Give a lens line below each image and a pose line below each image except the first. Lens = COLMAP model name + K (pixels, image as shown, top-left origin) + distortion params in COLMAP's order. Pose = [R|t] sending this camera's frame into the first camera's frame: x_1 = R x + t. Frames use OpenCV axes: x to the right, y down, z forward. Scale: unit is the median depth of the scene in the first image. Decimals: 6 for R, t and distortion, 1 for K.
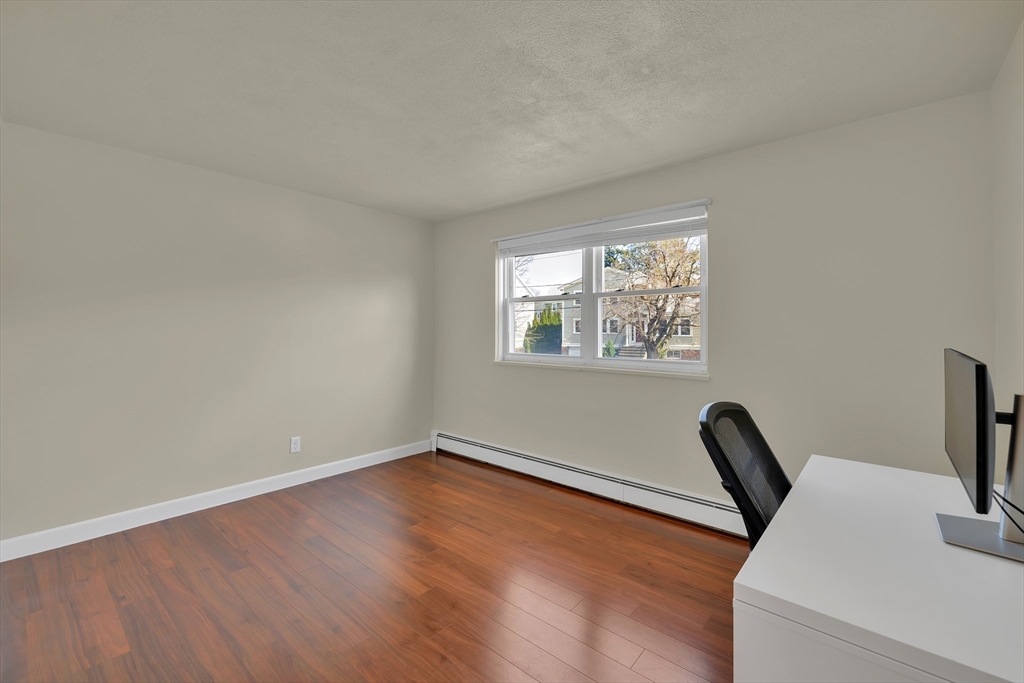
lens RADIAL K [[430.5, 0, 505.5], [0, 430.5, 333.0], [0, 0, 1]] dist [-0.001878, -0.000290]
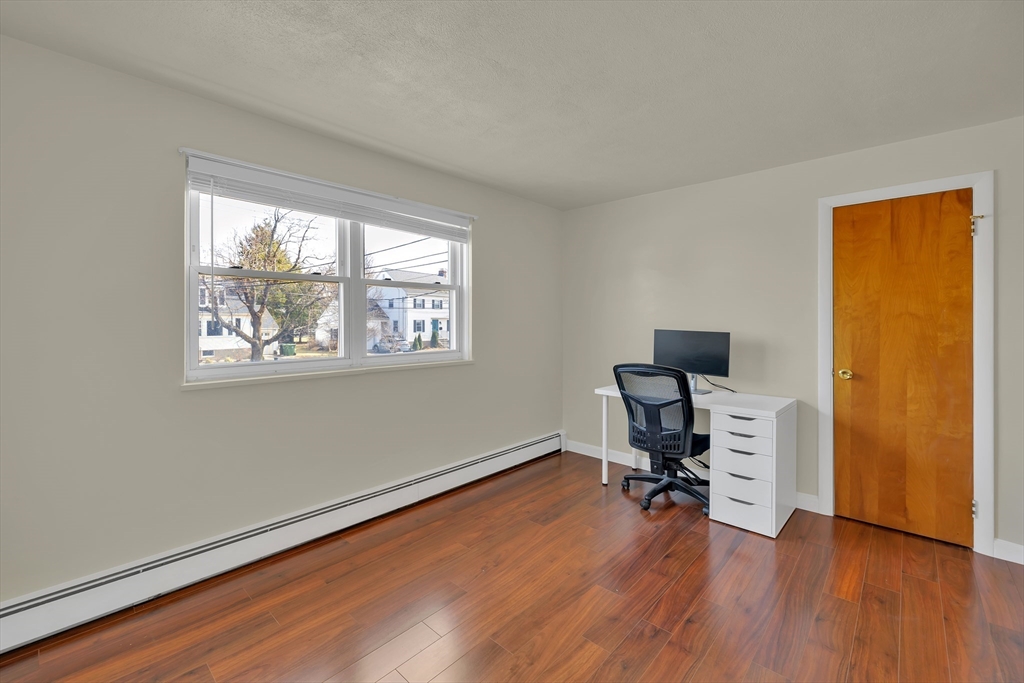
lens RADIAL K [[432.9, 0, 500.2], [0, 432.9, 324.6], [0, 0, 1]] dist [0.000144, 0.000130]
pose [[0.040465, -0.013718, 0.999087, -0.754659], [0.007992, 0.999878, 0.013406, -0.016354], [-0.999149, 0.007442, 0.040570, 0.854292]]
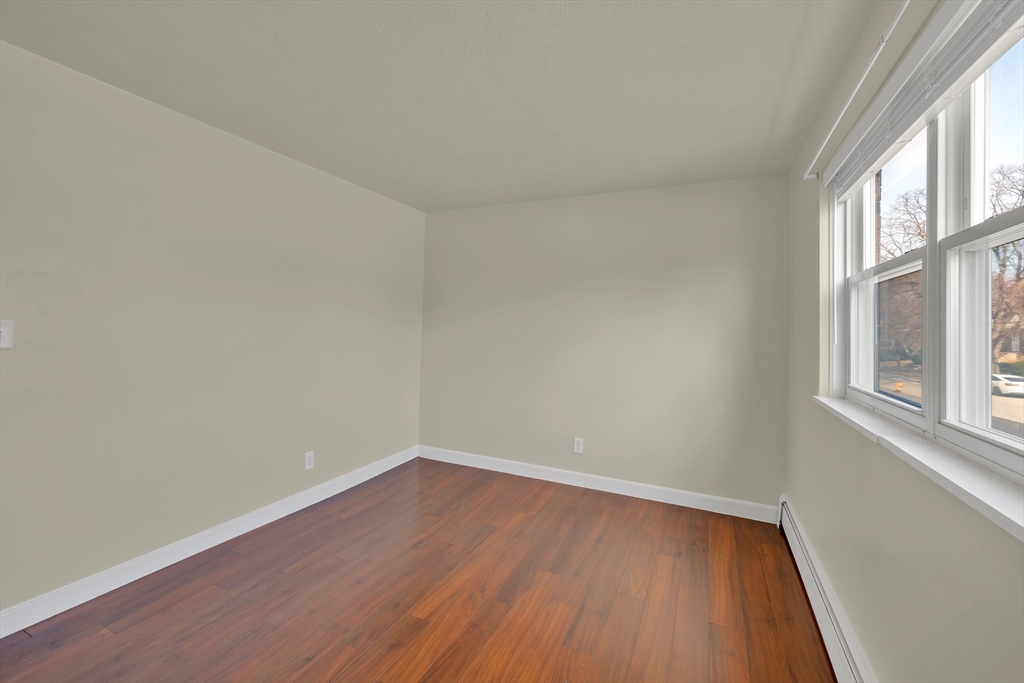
lens RADIAL K [[435.4, 0, 497.3], [0, 435.4, 323.1], [0, 0, 1]] dist [-0.000003, 0.000042]
pose [[0.261884, -0.007588, -0.965070, 0.558973], [-0.029849, 0.999427, -0.015958, -0.007455], [0.964638, 0.032985, 0.261507, 0.671743]]
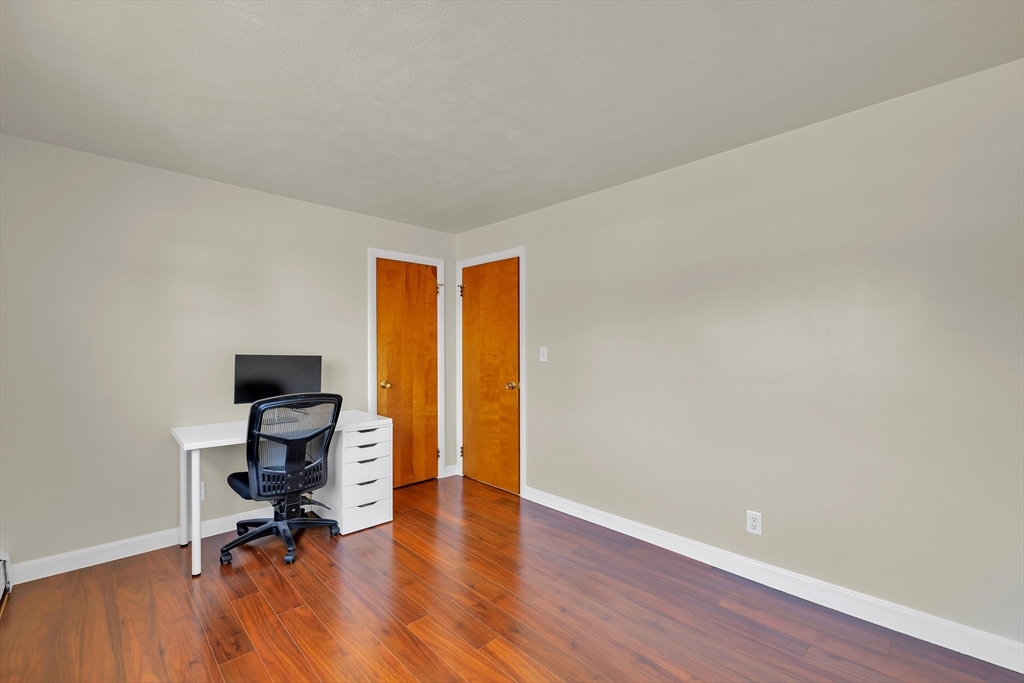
lens RADIAL K [[433.6, 0, 503.9], [0, 433.6, 354.0], [0, 0, 1]] dist [-0.000999, -0.000094]
pose [[-0.995300, -0.007916, 0.096514, -0.221844], [-0.005404, 0.999640, 0.026263, -0.013524], [-0.096687, 0.025618, -0.994985, 1.396916]]
